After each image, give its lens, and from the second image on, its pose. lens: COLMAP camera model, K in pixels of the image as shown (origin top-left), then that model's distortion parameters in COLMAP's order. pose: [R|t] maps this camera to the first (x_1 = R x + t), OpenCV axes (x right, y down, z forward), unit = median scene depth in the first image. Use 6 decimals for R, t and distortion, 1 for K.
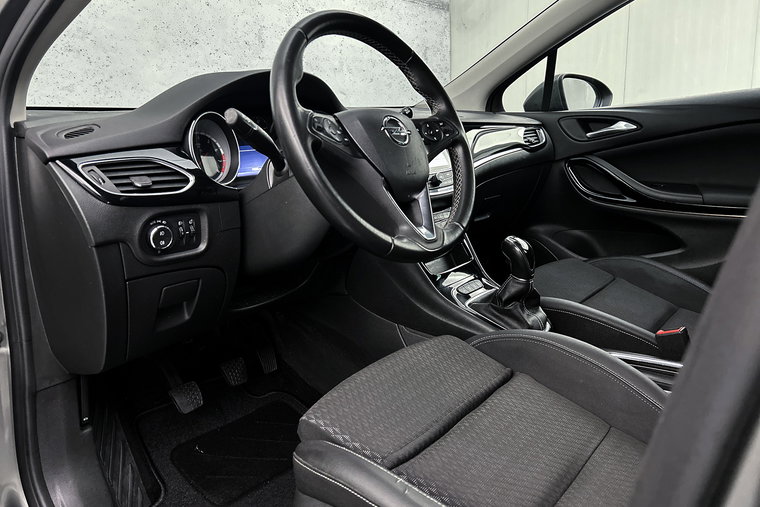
lens RADIAL K [[569.9, 0, 387.0], [0, 569.9, 254.7], [0, 0, 1]] dist [0.044522, -0.044850]
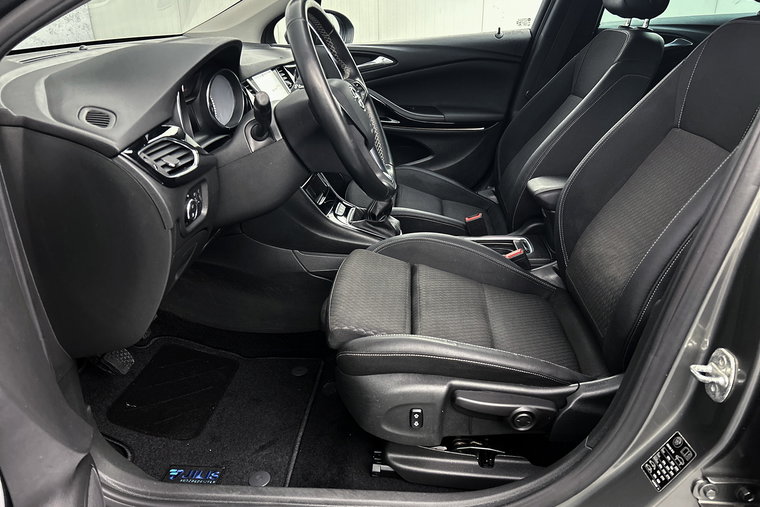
lens RADIAL K [[569.9, 0, 379.3], [0, 569.9, 260.6], [0, 0, 1]] dist [0.044522, -0.044850]
pose [[0.813947, -0.208668, 0.542170, -0.384316], [0.109940, 0.971728, 0.208944, -0.067798], [-0.570442, -0.110463, 0.813876, -0.059022]]
